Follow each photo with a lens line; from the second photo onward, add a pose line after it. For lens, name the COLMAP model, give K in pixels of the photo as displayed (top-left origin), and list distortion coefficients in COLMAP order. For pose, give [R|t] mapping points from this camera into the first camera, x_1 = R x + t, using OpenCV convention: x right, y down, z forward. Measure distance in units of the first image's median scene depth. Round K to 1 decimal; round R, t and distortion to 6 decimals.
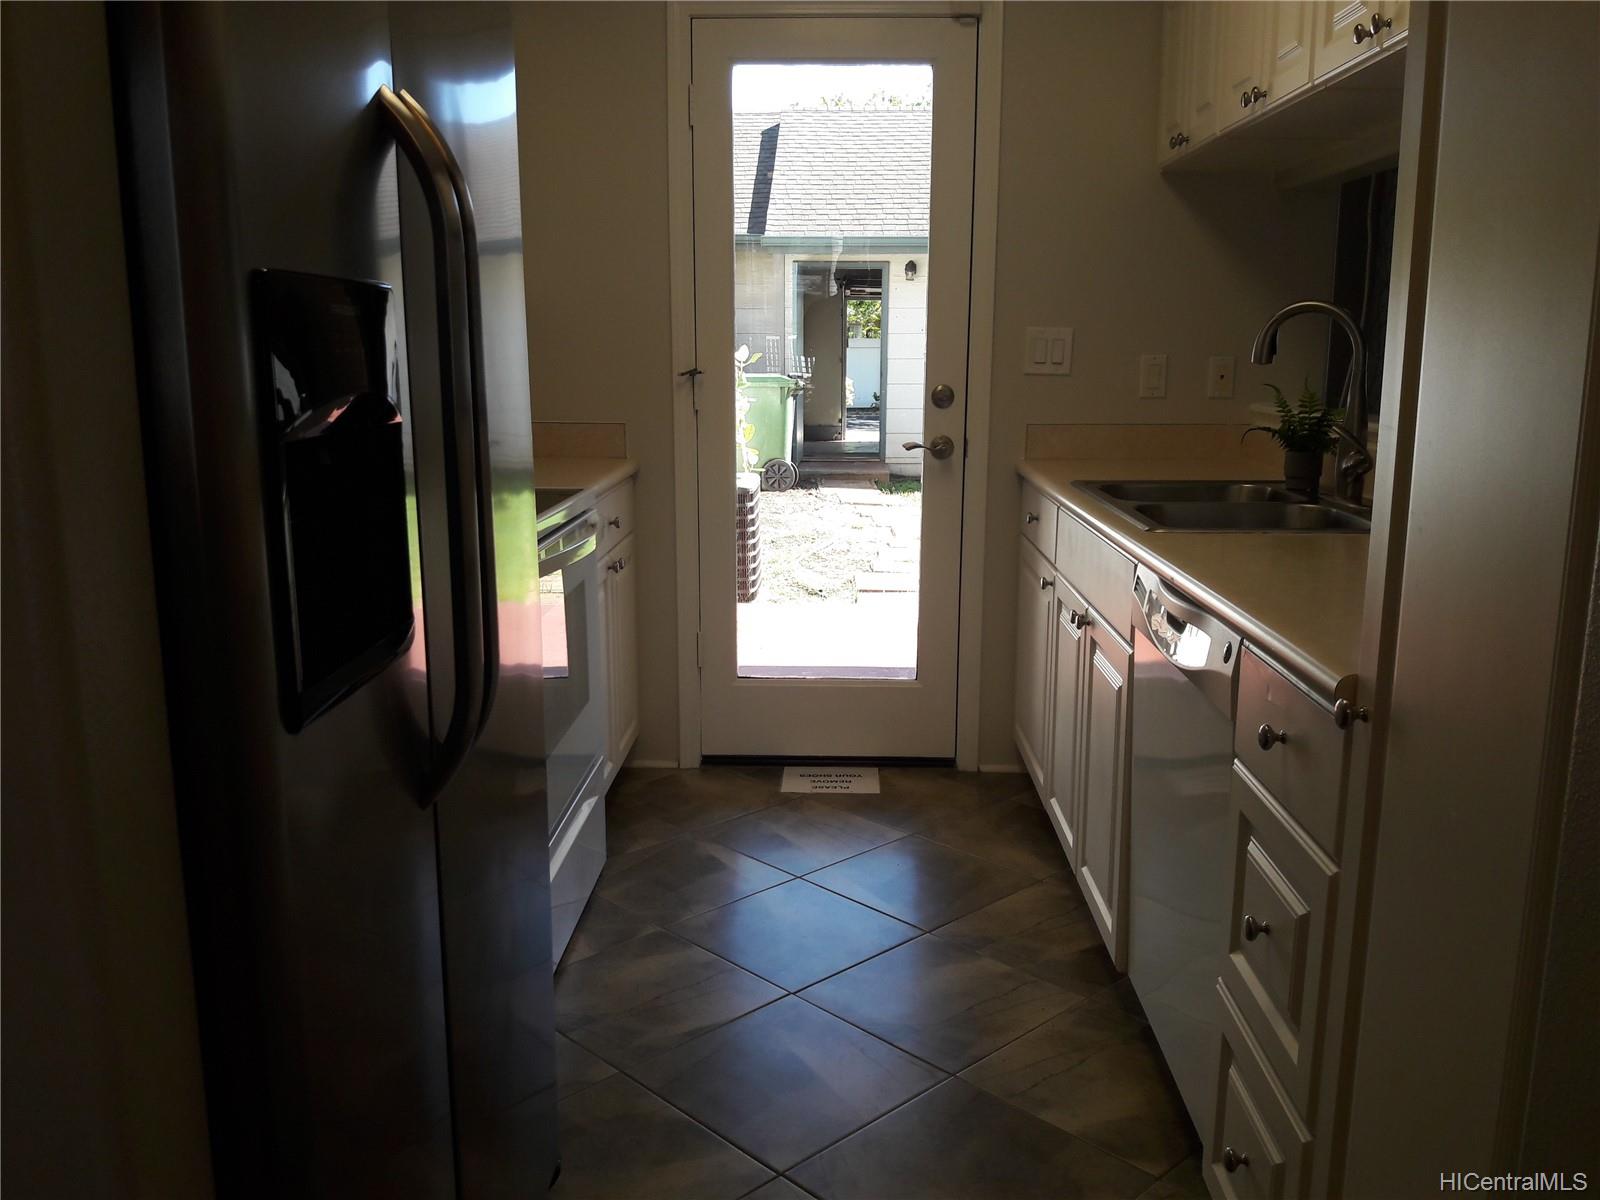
lens RADIAL K [[1323.8, 0, 800.0], [0, 1323.8, 600.0], [0, 0, 1]] dist [0.097956, -0.247925]
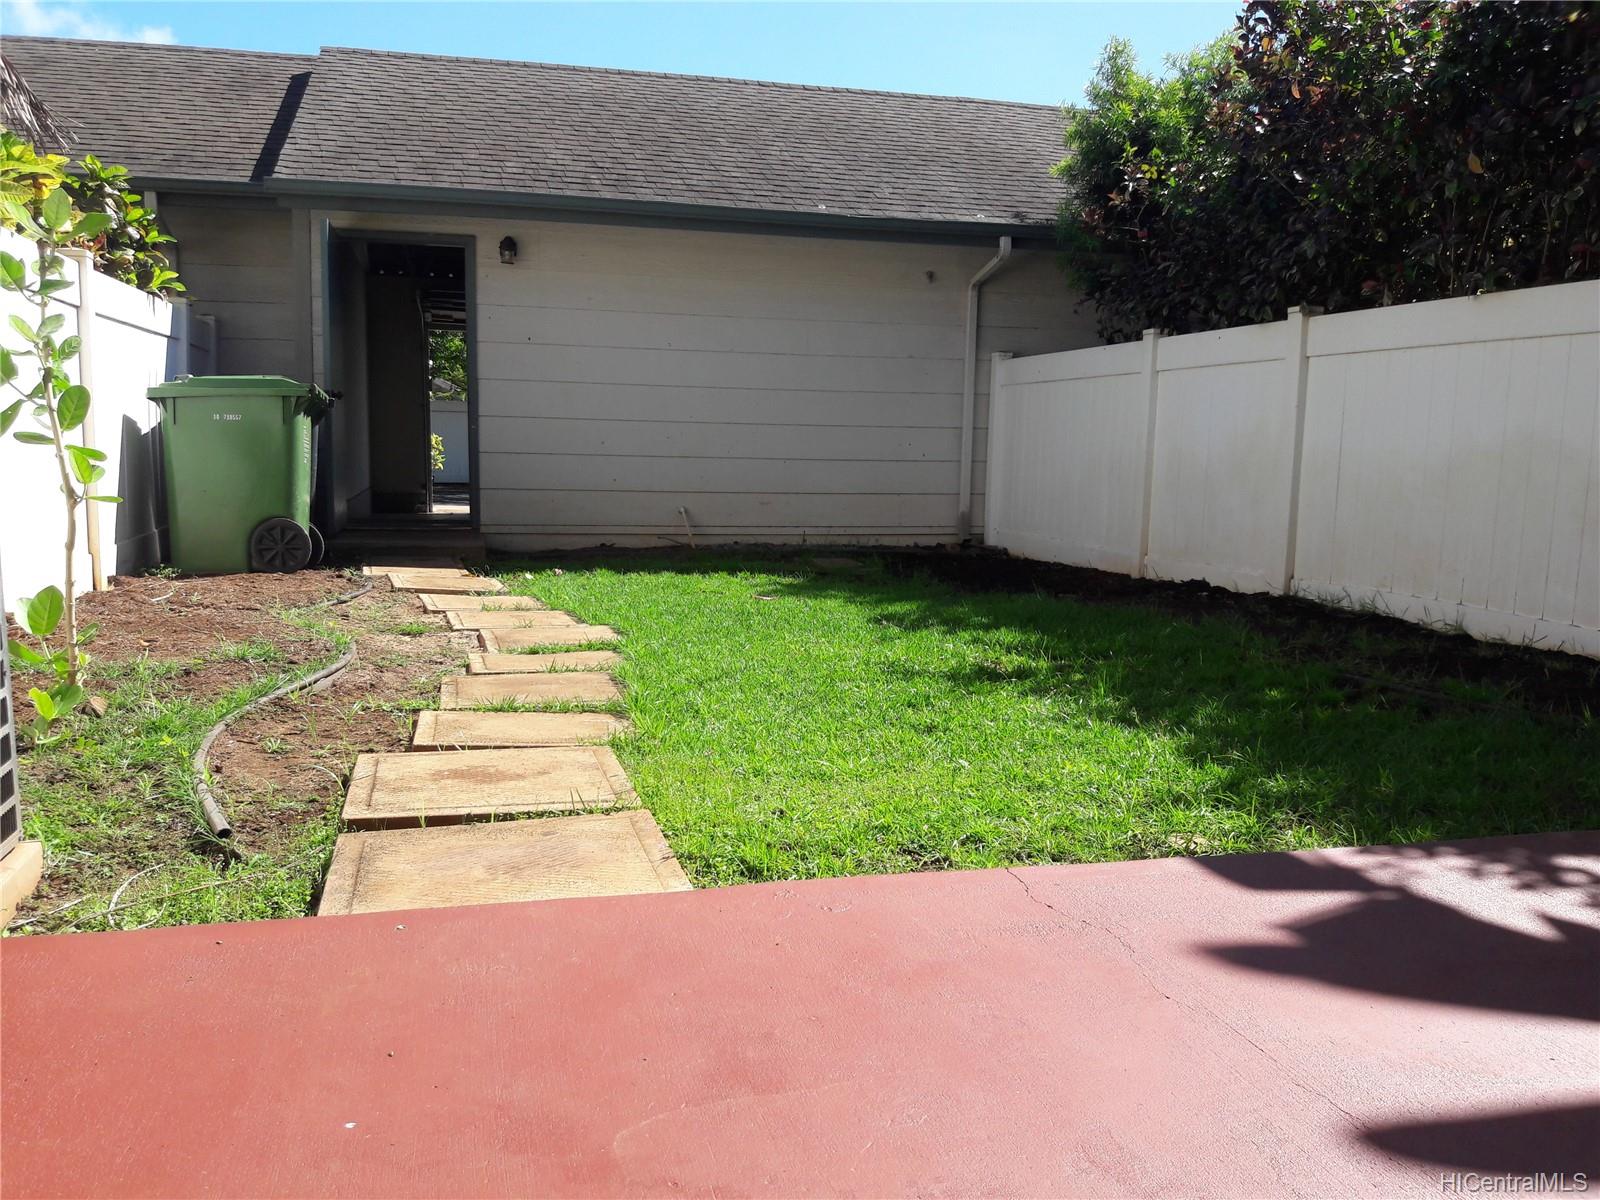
lens RADIAL K [[1323.8, 0, 800.0], [0, 1323.8, 600.0], [0, 0, 1]] dist [0.097956, -0.247925]
pose [[0.959644, -0.020519, 0.280468, 0.037400], [0.040895, 0.996915, -0.066992, -0.022025], [-0.278228, 0.075758, 0.957523, 0.382578]]
